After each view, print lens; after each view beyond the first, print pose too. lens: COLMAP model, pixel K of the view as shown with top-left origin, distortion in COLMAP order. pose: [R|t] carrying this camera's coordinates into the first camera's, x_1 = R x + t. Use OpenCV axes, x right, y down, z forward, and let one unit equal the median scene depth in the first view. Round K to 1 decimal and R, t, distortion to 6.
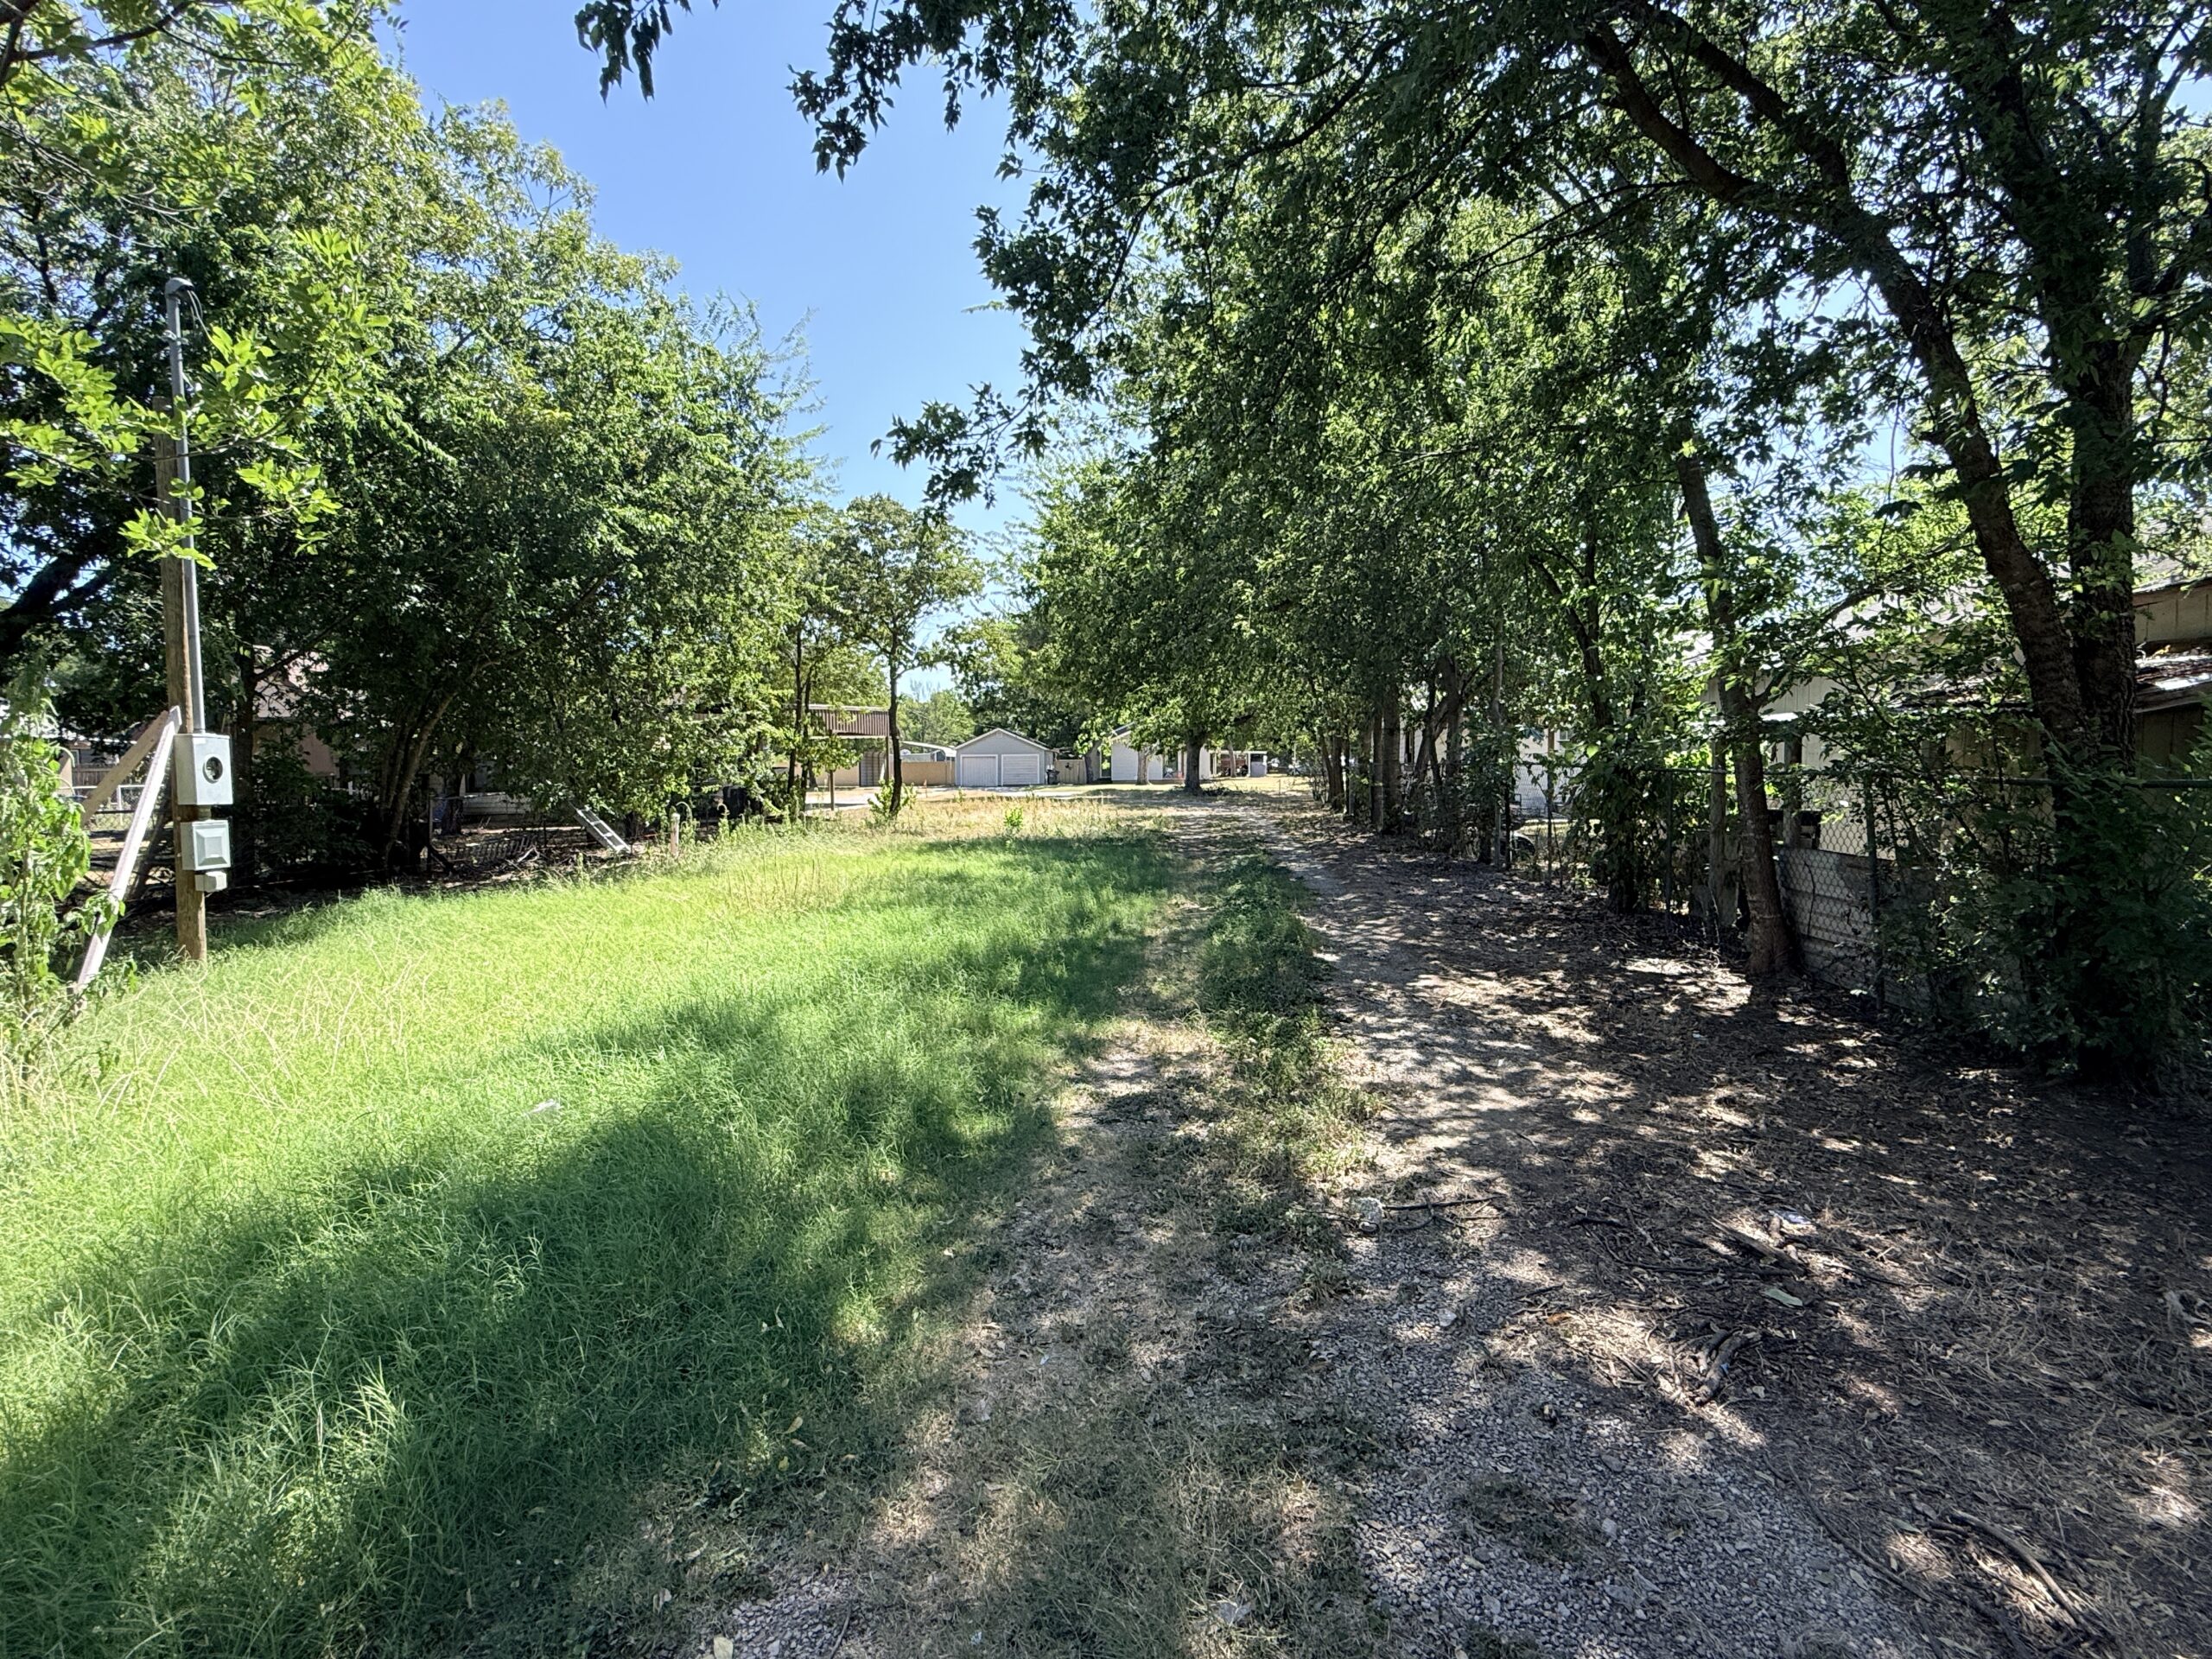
lens RADIAL K [[1047.9, 0, 1104.3], [0, 1047.9, 834.9], [0, 0, 1]] dist [0.003802, -0.001137]
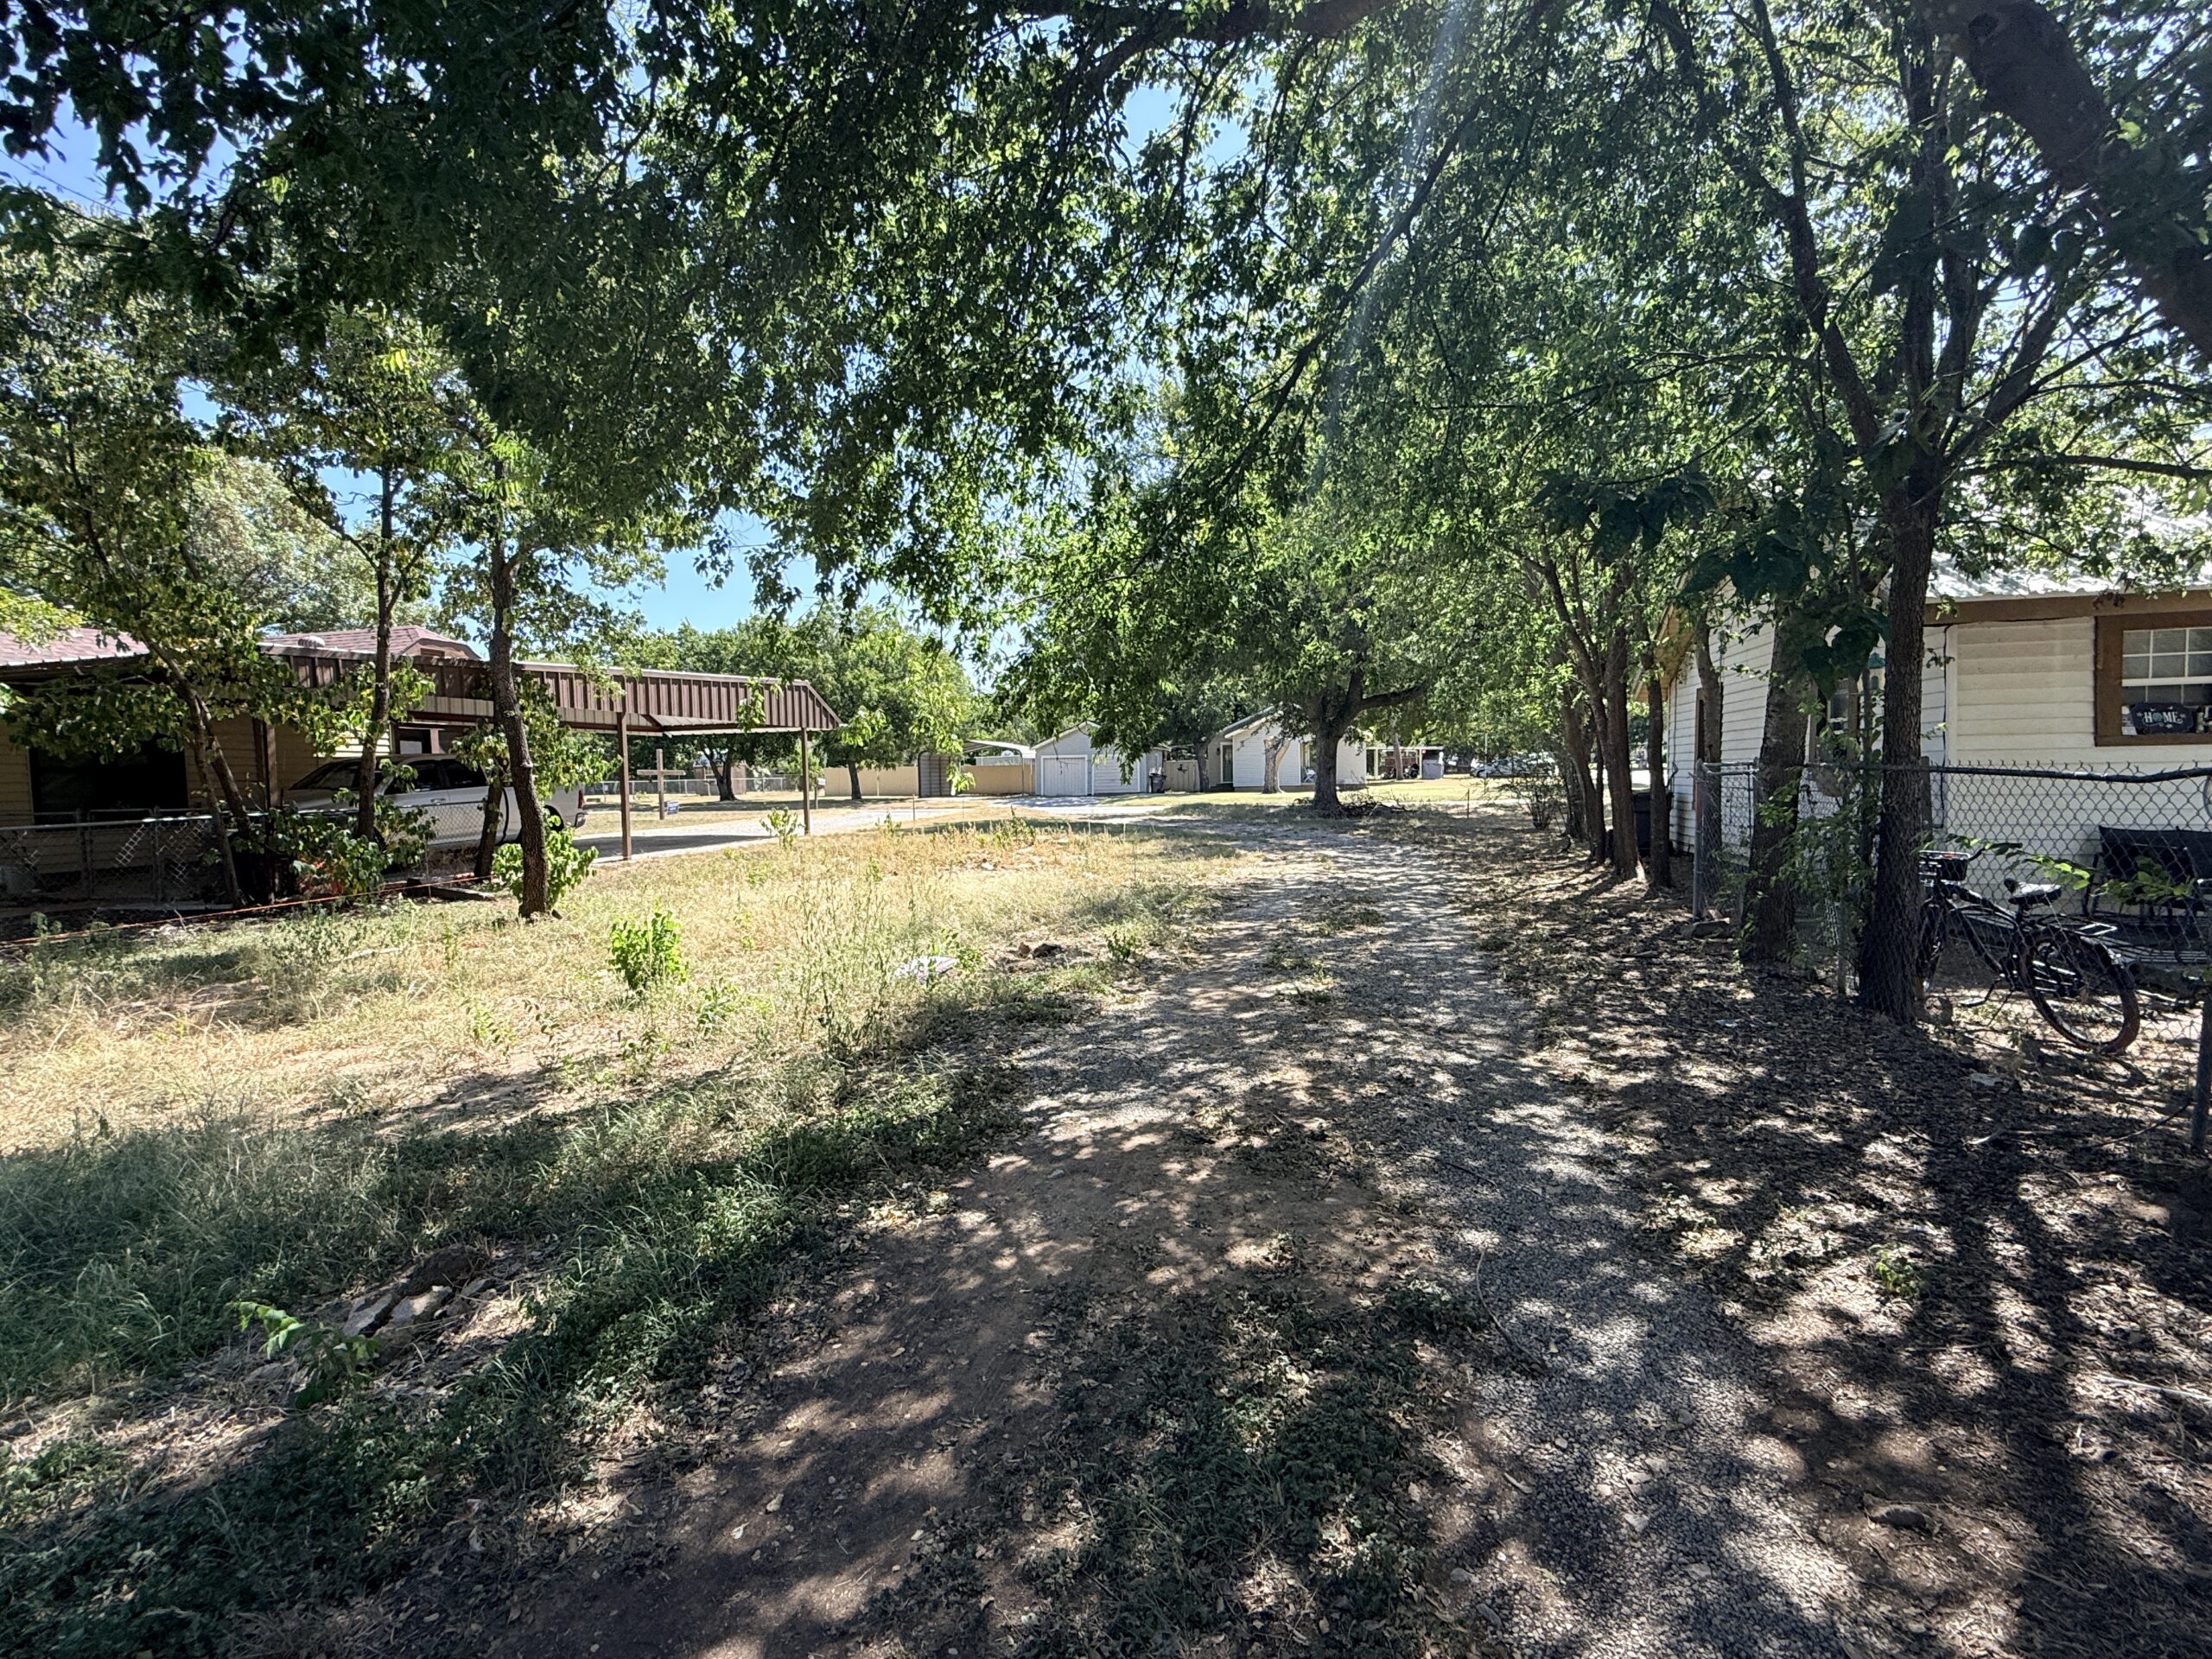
lens RADIAL K [[1047.9, 0, 1104.3], [0, 1047.9, 834.9], [0, 0, 1]] dist [0.003802, -0.001137]
pose [[0.987602, -0.001575, -0.156969, 0.048240], [0.001441, 0.999998, -0.000965, -0.022928], [0.156970, 0.000727, 0.987603, 0.327460]]
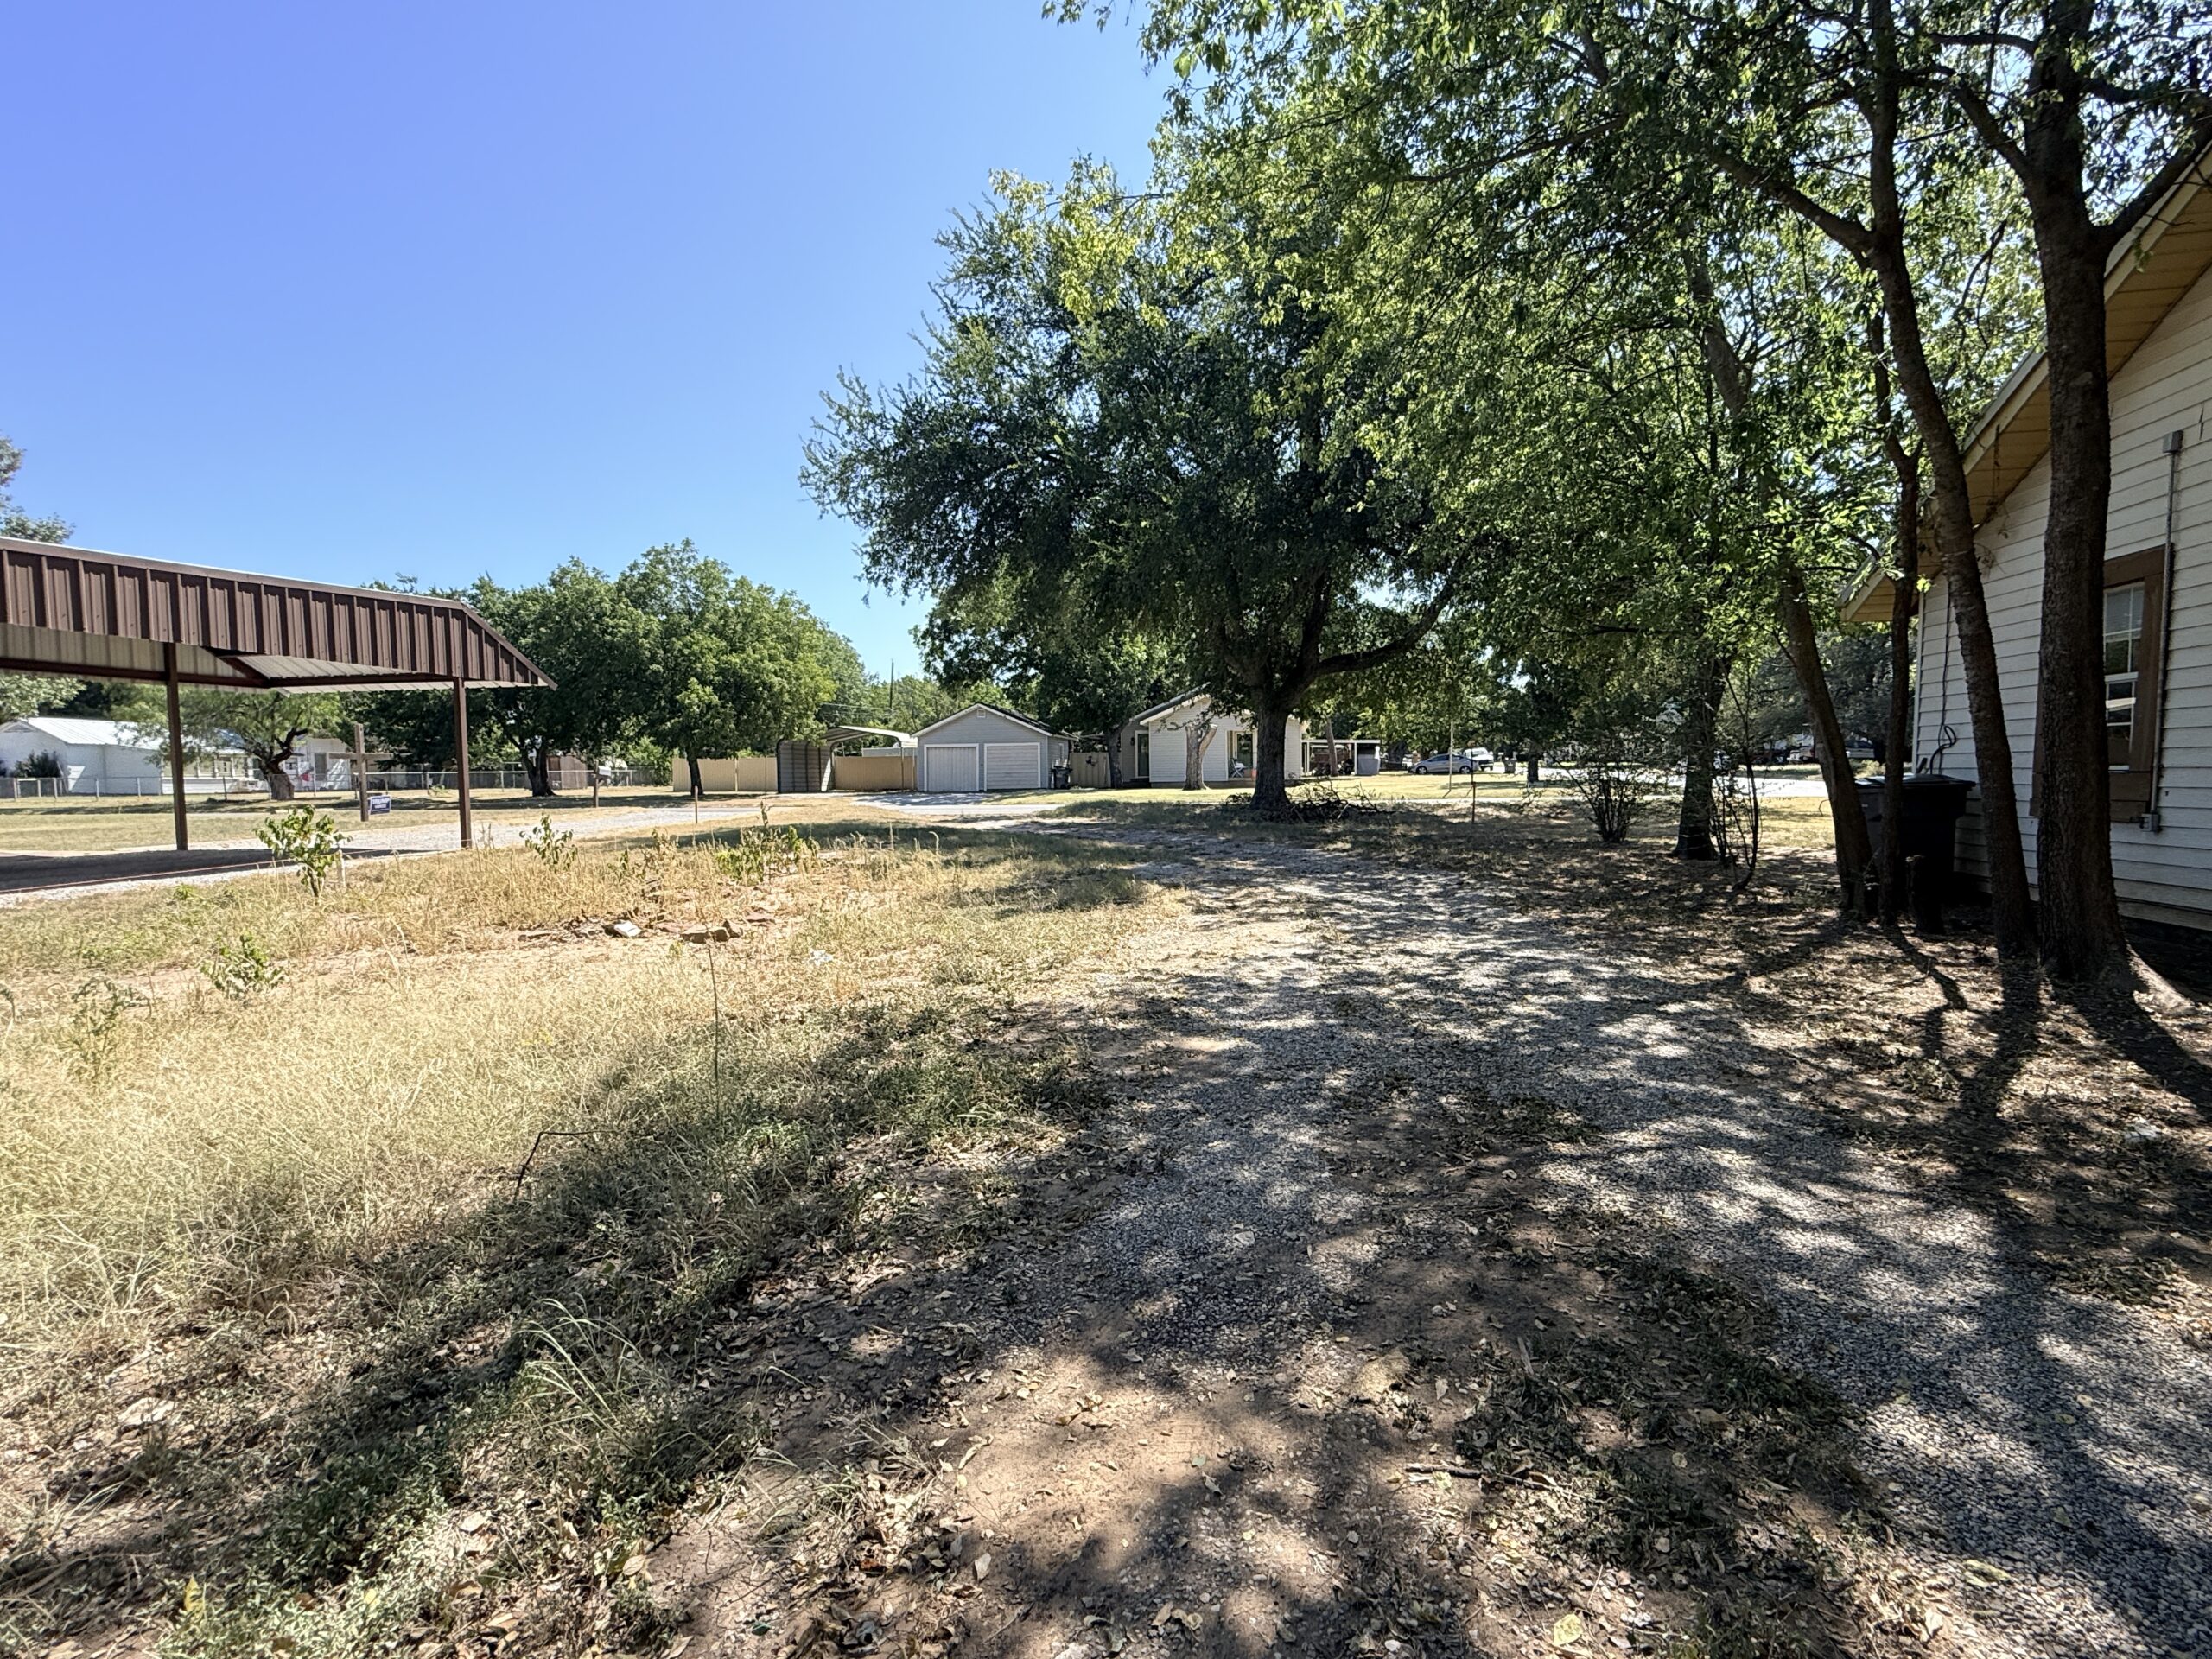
lens RADIAL K [[1047.9, 0, 1104.3], [0, 1047.9, 834.9], [0, 0, 1]] dist [0.003802, -0.001137]
pose [[0.996643, -0.001272, -0.081856, 0.045588], [0.001324, 0.999999, 0.000585, -0.027596], [0.081855, -0.000691, 0.996644, 0.493856]]
